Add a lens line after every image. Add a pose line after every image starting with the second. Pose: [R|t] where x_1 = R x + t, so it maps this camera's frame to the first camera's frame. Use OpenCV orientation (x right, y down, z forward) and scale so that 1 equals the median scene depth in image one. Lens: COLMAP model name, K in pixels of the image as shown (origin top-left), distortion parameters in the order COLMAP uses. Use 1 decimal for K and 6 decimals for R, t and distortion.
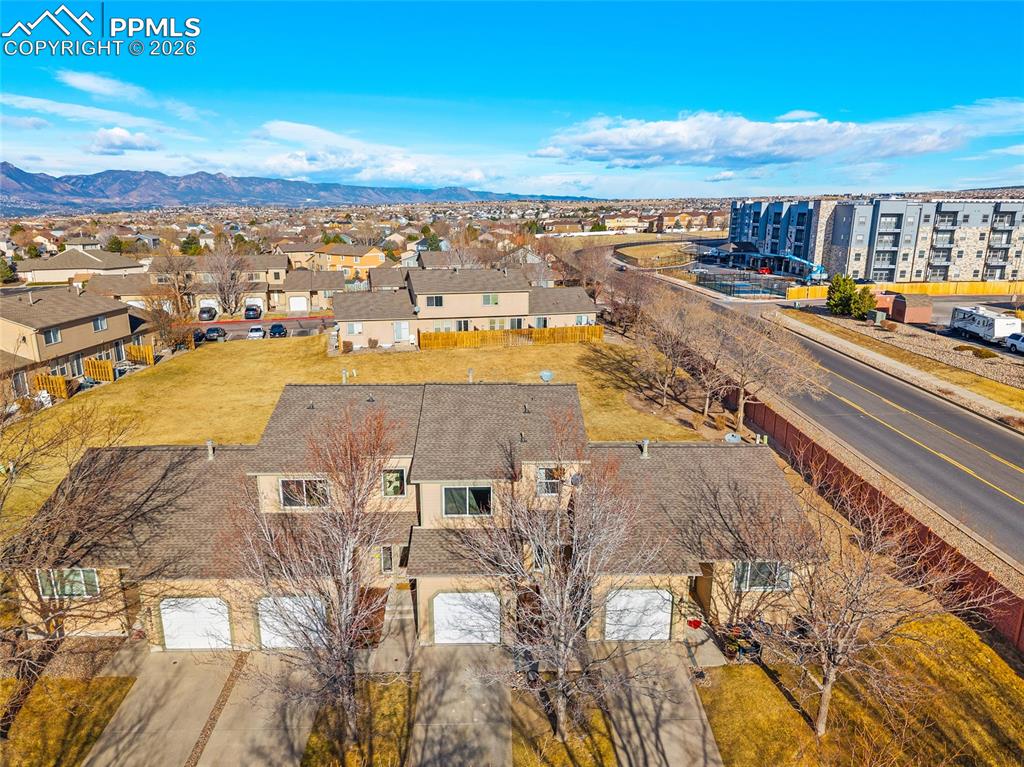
lens RADIAL K [[687.6, 0, 513.5], [0, 687.6, 382.4], [0, 0, 1]] dist [0.038074, -0.051811]
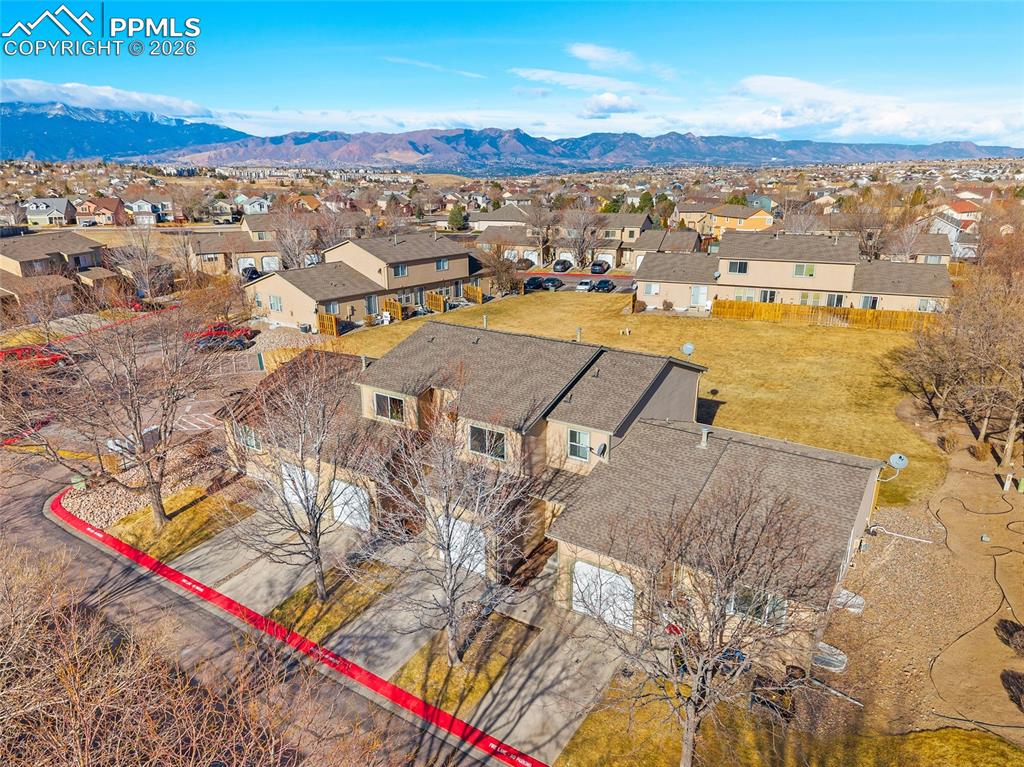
lens RADIAL K [[699.0, 0, 510.4], [0, 699.0, 385.5], [0, 0, 1]] dist [0.041916, -0.057534]
pose [[0.812574, 0.171677, -0.557002, 0.204042], [-0.141562, 0.985153, 0.097124, -0.010019], [0.565406, -0.000070, 0.824813, 0.043557]]
